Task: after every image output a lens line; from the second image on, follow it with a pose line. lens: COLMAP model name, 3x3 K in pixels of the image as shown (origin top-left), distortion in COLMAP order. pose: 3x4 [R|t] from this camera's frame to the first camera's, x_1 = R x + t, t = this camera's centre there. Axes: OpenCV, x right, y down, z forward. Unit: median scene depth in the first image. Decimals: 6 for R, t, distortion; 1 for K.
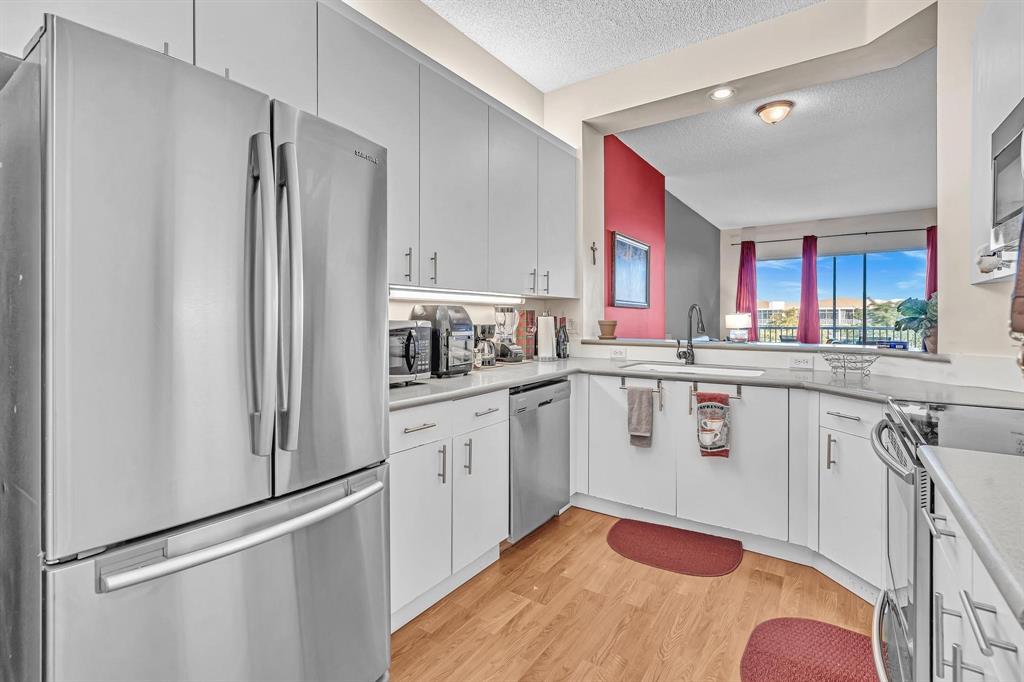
lens RADIAL K [[465.6, 0, 509.4], [0, 465.6, 321.8], [0, 0, 1]] dist [-0.011834, 0.003571]
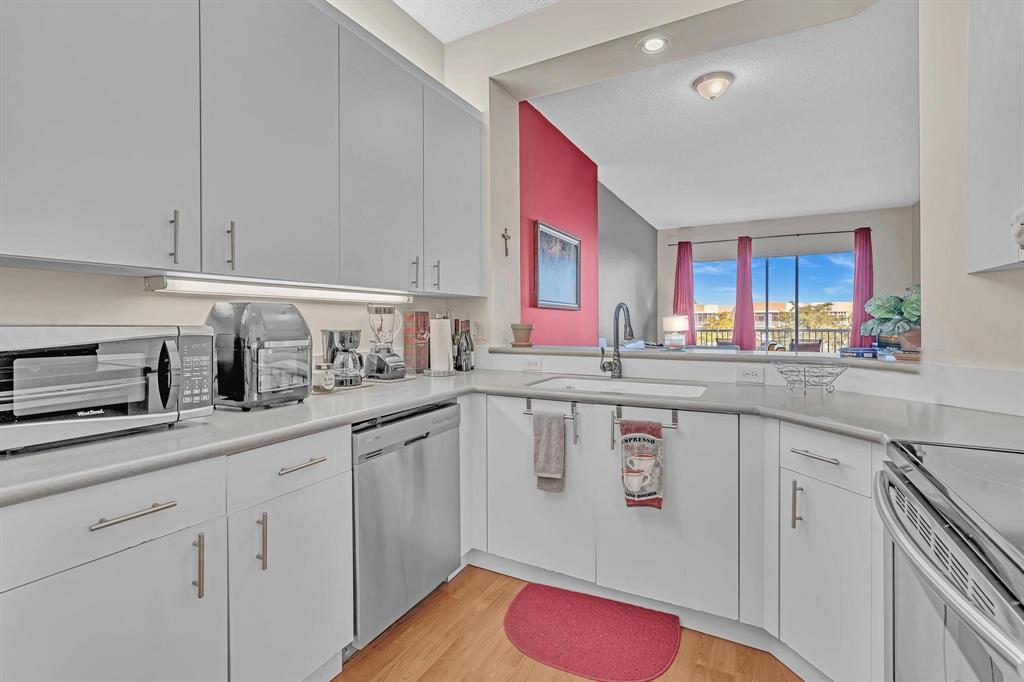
lens RADIAL K [[465.6, 0, 509.0], [0, 465.6, 327.2], [0, 0, 1]] dist [-0.011834, 0.003571]
pose [[0.993564, -0.005709, 0.113127, 0.140459], [0.005361, 0.999980, 0.003387, 0.000187], [-0.113144, -0.002759, 0.993575, 0.276841]]
